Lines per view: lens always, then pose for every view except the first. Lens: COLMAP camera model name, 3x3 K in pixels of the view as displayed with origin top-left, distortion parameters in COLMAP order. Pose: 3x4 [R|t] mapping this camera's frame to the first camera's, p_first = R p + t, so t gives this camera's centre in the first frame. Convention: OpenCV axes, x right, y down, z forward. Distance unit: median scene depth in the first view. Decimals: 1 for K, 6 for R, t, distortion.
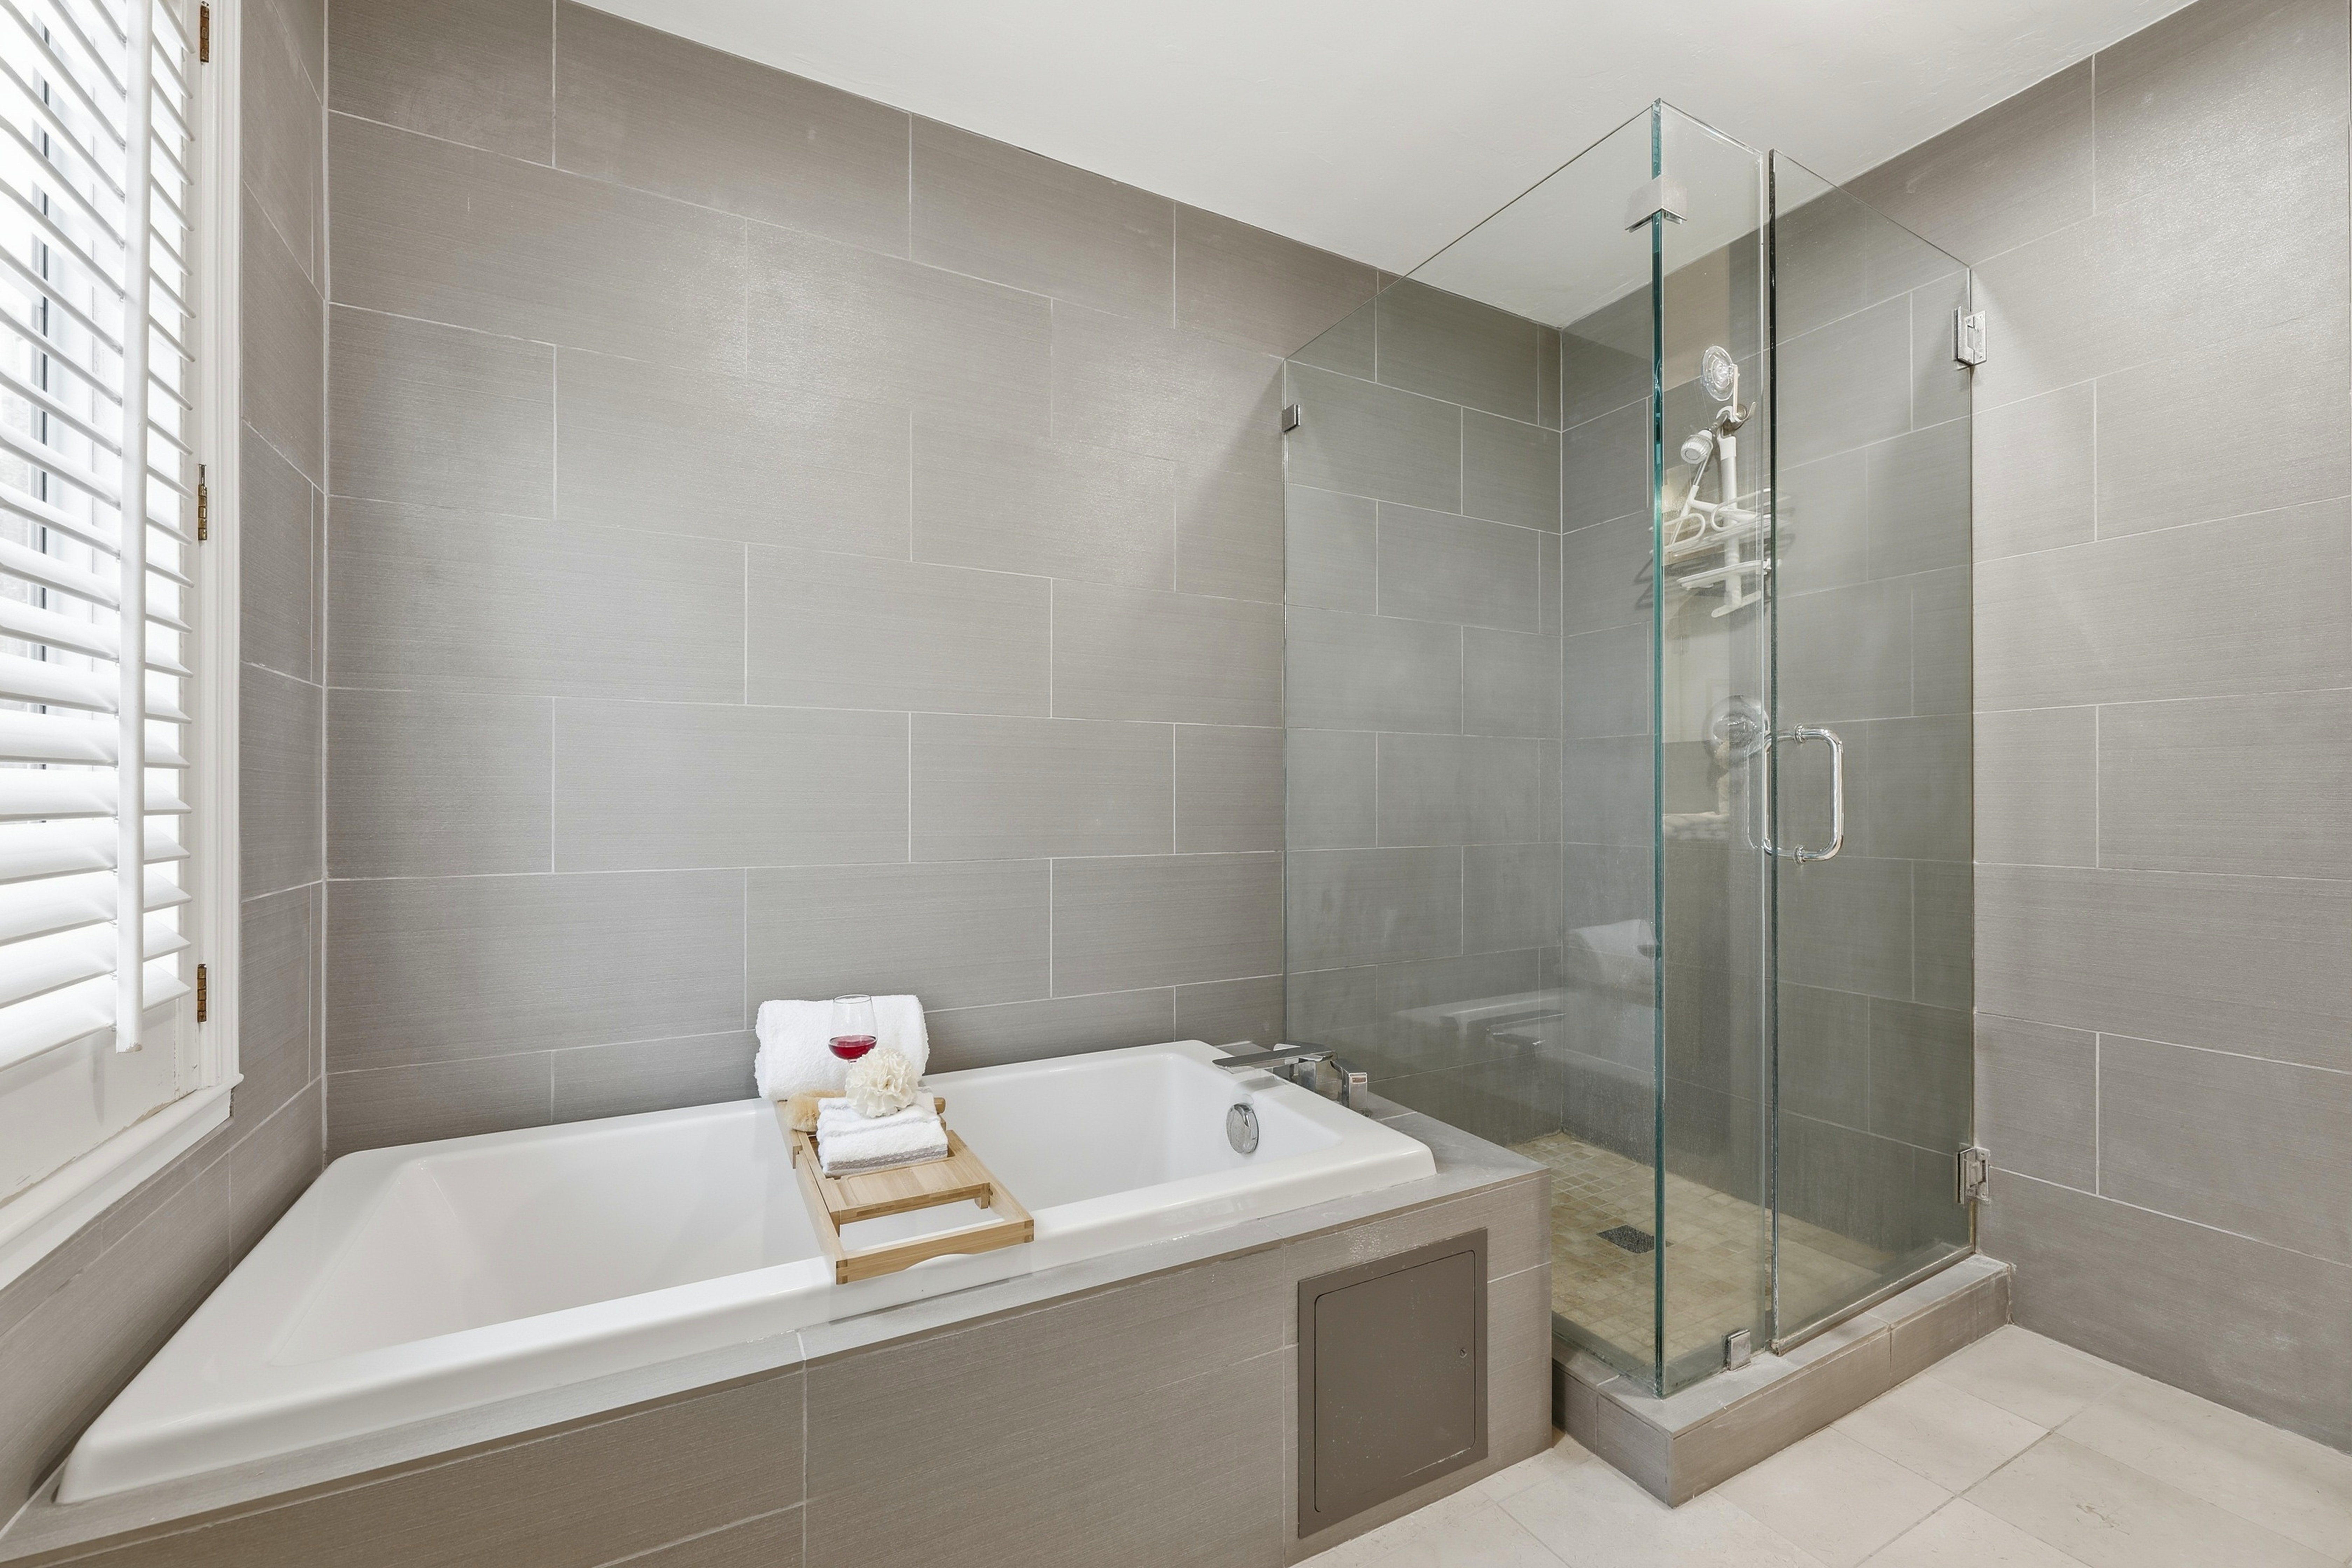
lens RADIAL K [[950.4, 0, 1168.5], [0, 950.4, 794.6], [0, 0, 1]] dist [-0.001177, -0.000657]
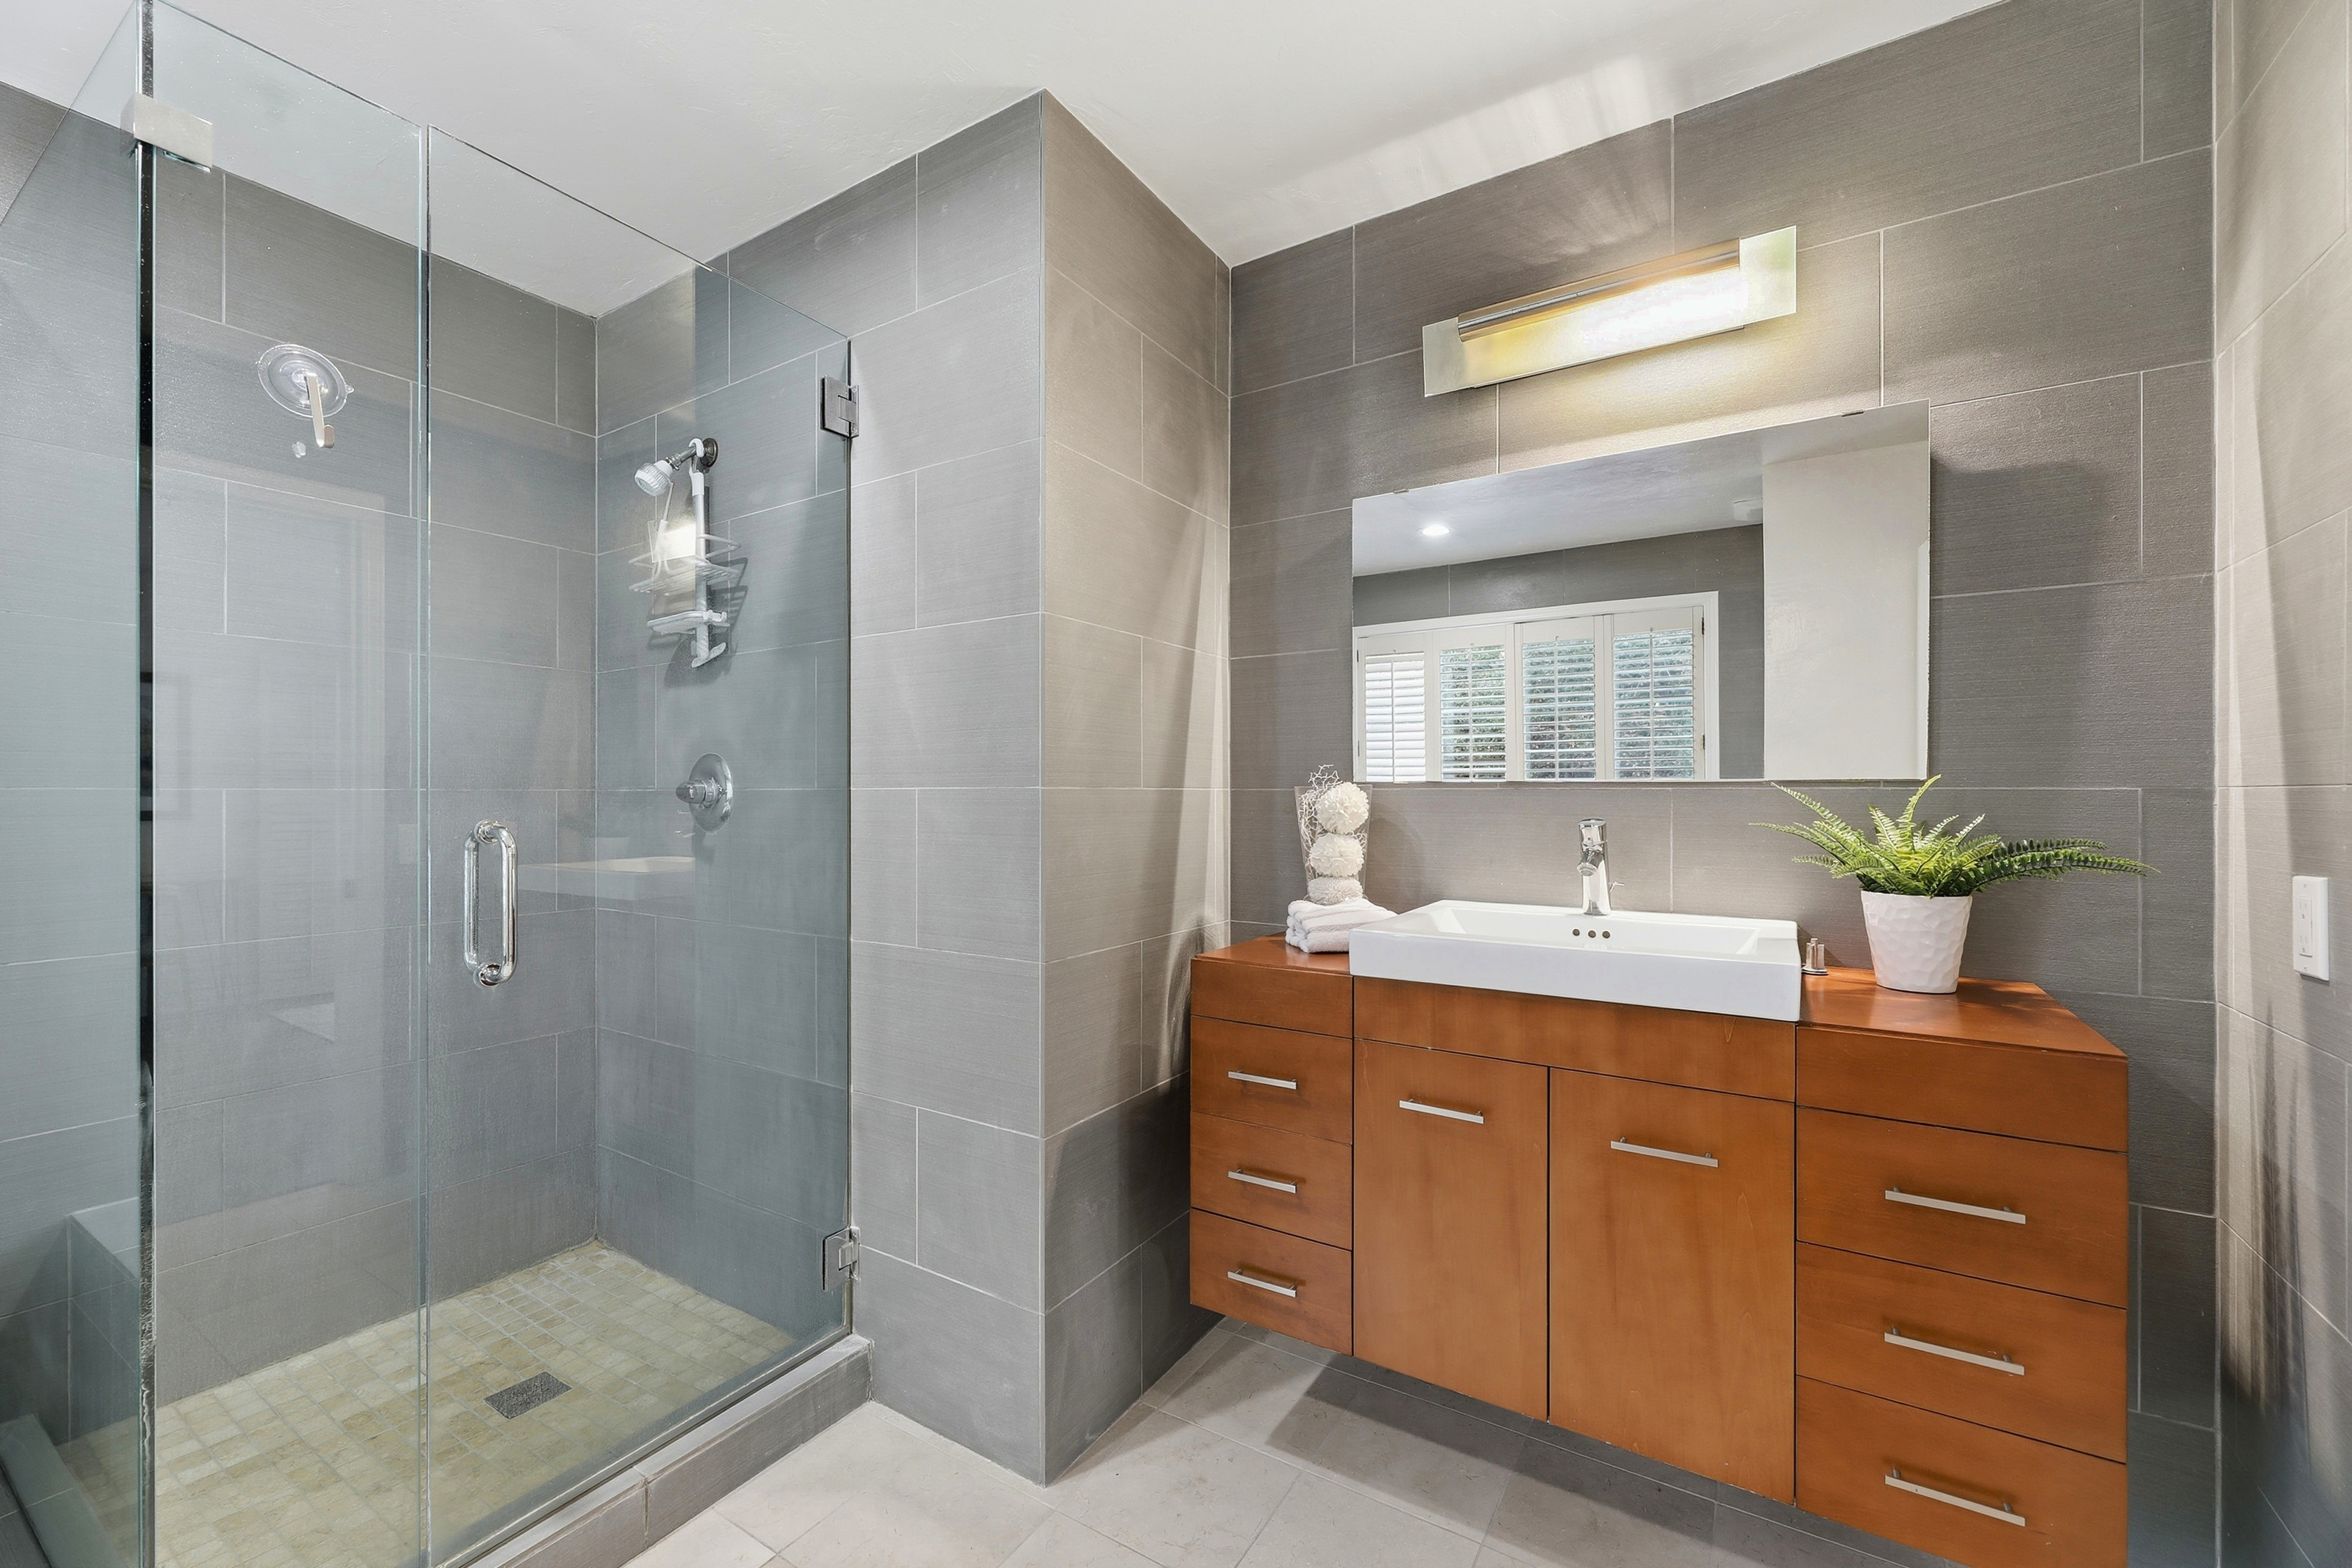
lens RADIAL K [[950.4, 0, 1163.8], [0, 950.4, 795.5], [0, 0, 1]] dist [-0.001177, -0.000657]
pose [[0.871787, -0.002216, 0.489880, 0.686474], [0.000387, 0.999993, 0.003834, -0.088212], [-0.489885, -0.003153, 0.871781, -0.026239]]
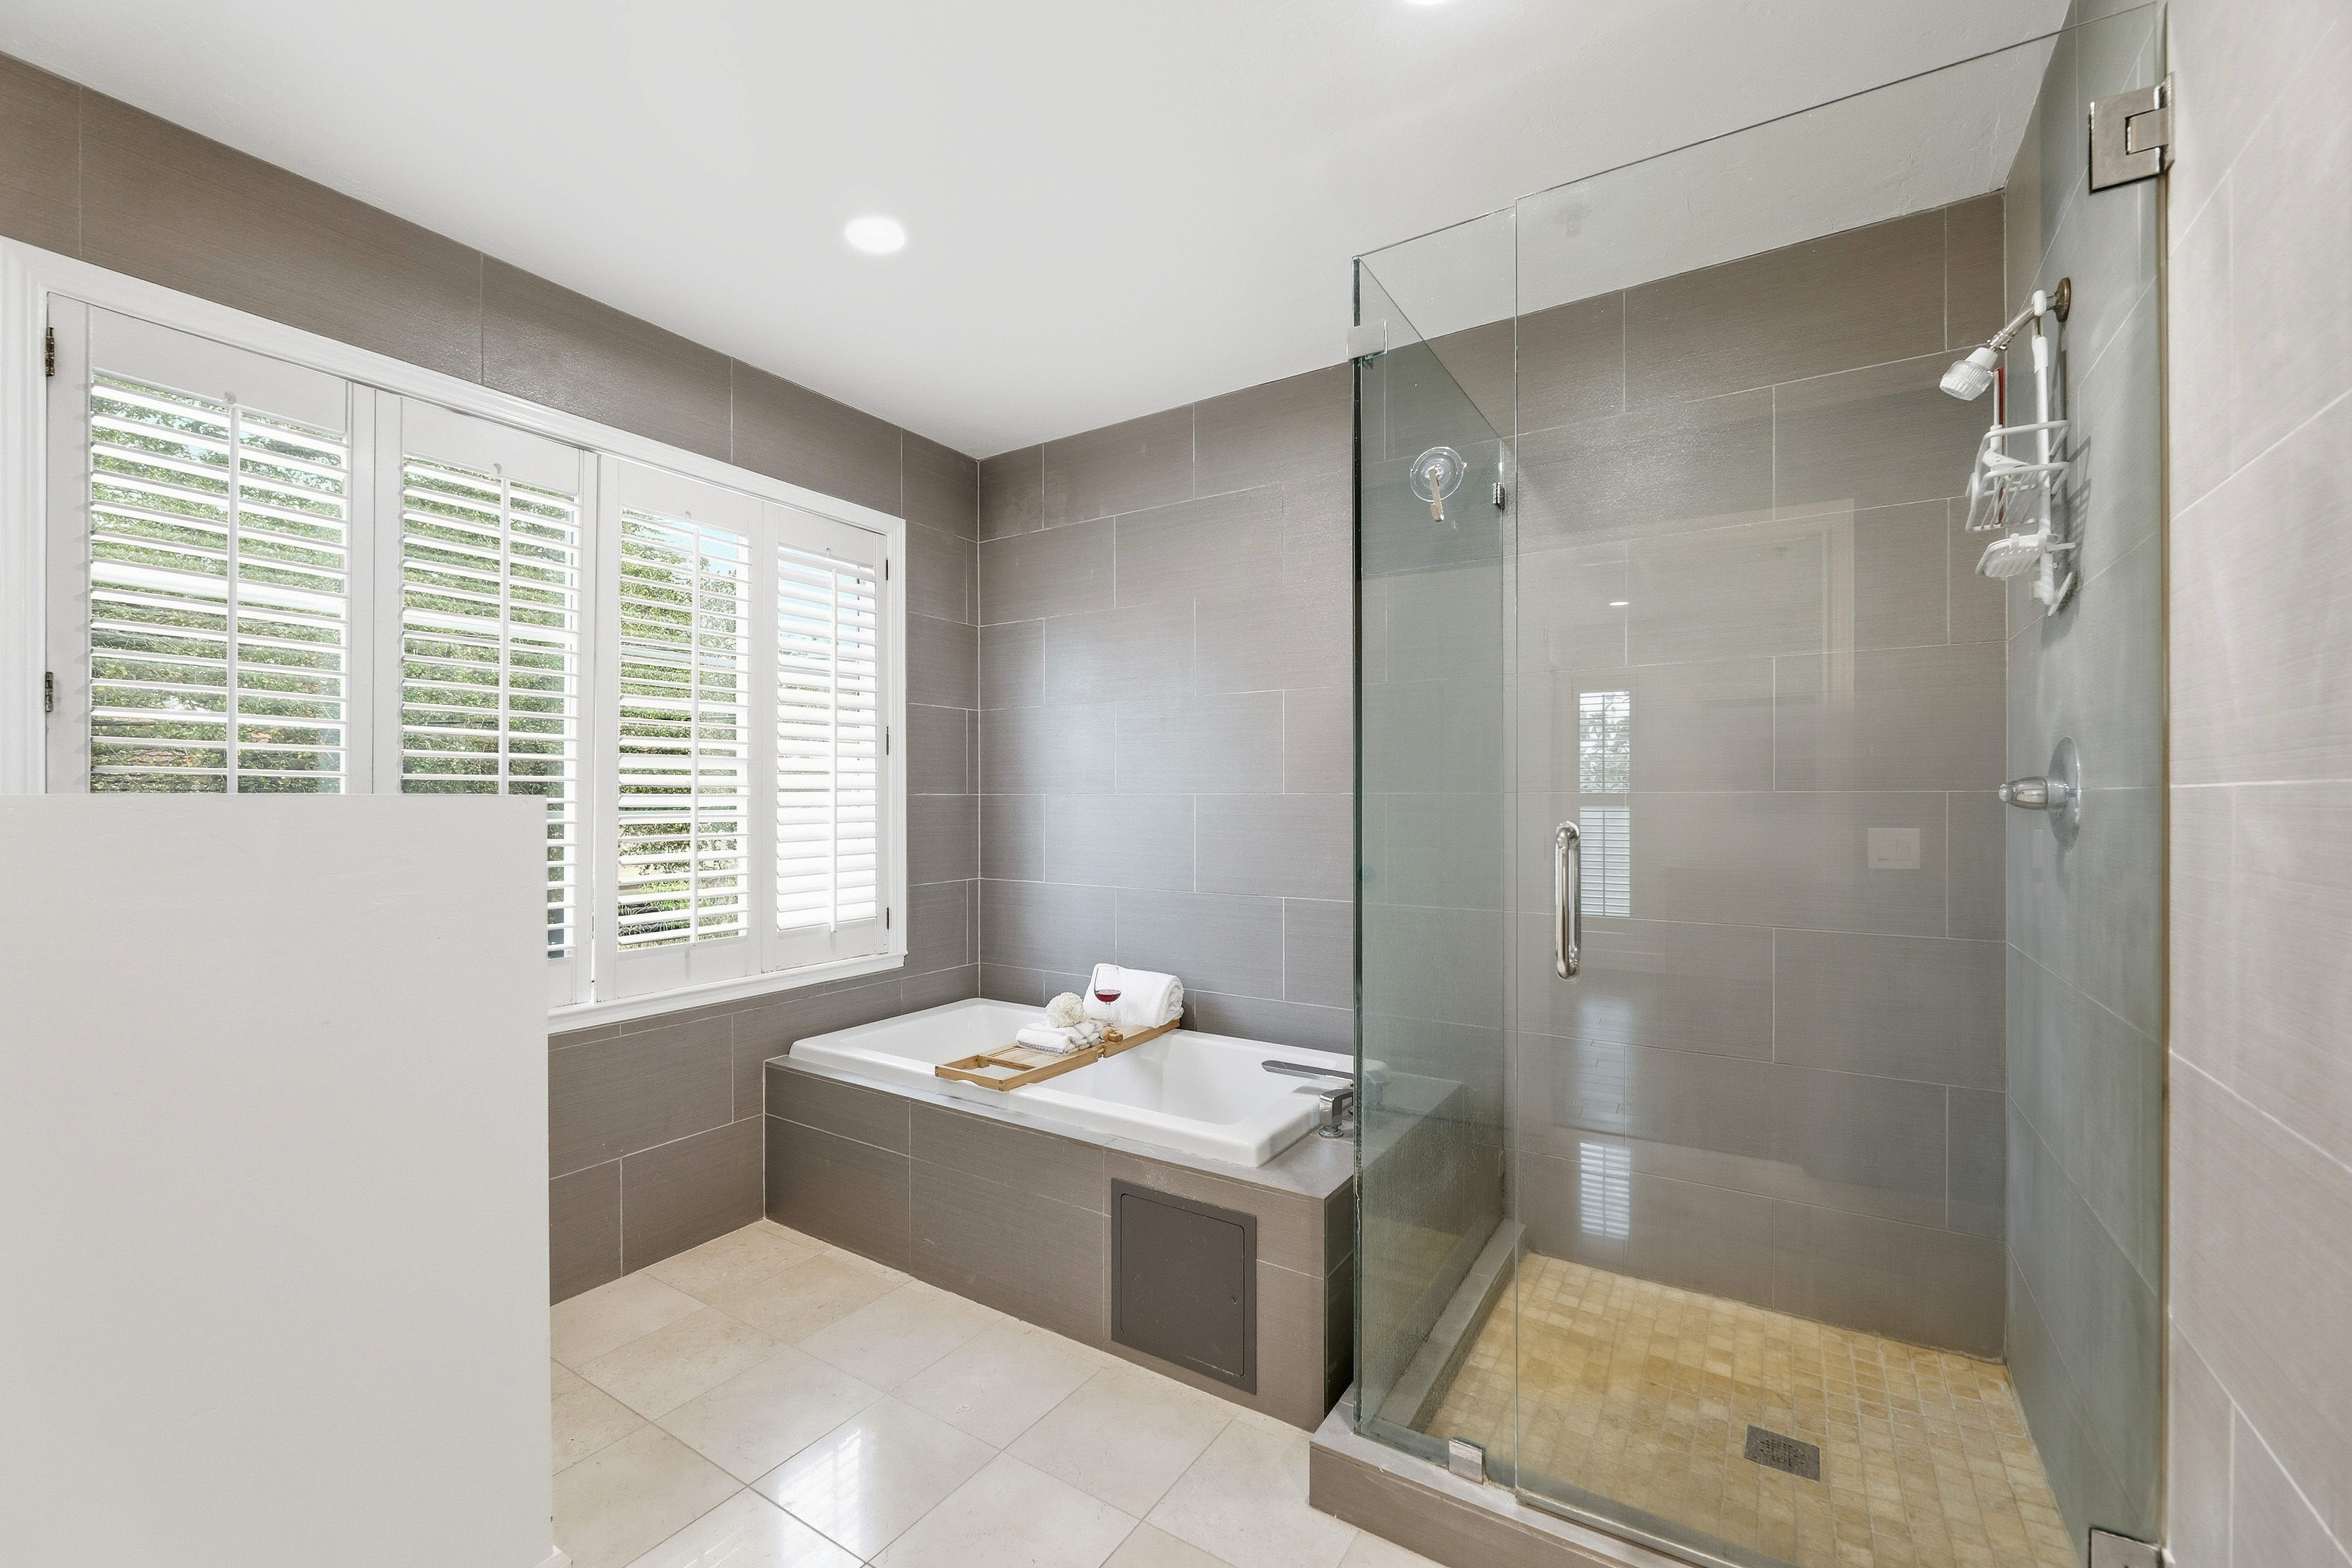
lens RADIAL K [[950.4, 0, 1156.8], [0, 950.4, 797.7], [0, 0, 1]] dist [-0.001177, -0.000657]
pose [[0.489278, -0.002066, -0.872125, 1.104353], [0.003066, 0.999995, -0.000649, -0.084925], [0.872122, -0.002357, 0.489282, 0.207322]]
